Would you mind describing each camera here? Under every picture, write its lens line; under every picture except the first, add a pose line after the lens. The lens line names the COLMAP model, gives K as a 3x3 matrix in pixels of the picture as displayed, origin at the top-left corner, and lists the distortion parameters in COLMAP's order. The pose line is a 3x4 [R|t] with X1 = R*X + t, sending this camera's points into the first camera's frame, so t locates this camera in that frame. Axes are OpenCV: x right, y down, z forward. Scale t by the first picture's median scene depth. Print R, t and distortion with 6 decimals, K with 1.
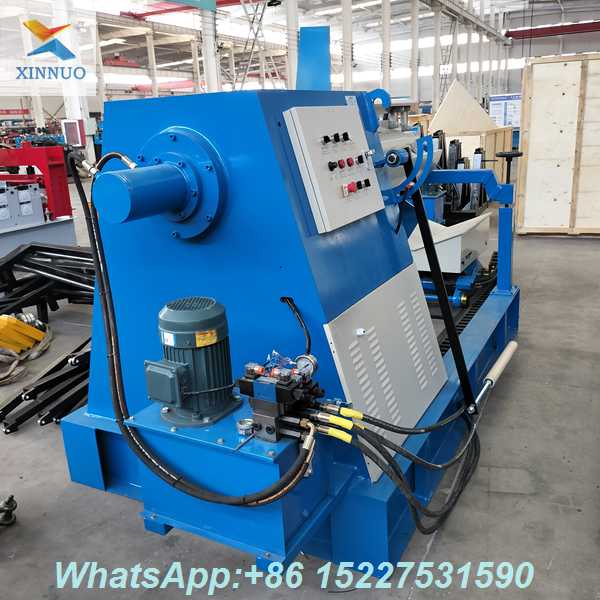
lens RADIAL K [[618.2, 0, 300.0], [0, 618.2, 300.0], [0, 0, 1]] dist [0.004449, -0.005490]
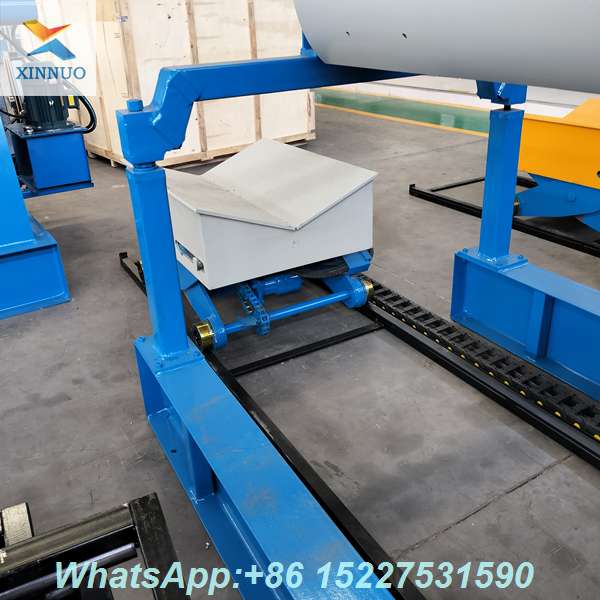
lens RADIAL K [[601.9, 0, 300.0], [0, 601.9, 300.0], [0, 0, 1]] dist [0.086361, -0.175160]
pose [[0.552204, -0.338914, 0.761714, -0.033273], [0.249999, 0.938914, 0.236520, -0.023454], [-0.795343, 0.059821, 0.603200, 0.117857]]
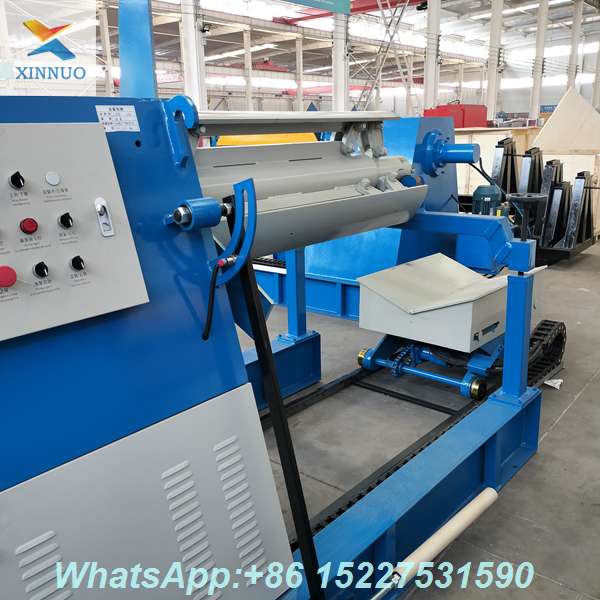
lens RADIAL K [[601.9, 0, 300.0], [0, 601.9, 300.0], [0, 0, 1]] dist [0.086361, -0.175160]
pose [[0.971407, 0.091886, -0.218918, 0.035210], [-0.092333, 0.995694, 0.008211, -0.015114], [0.218730, 0.012237, 0.975709, 0.043353]]
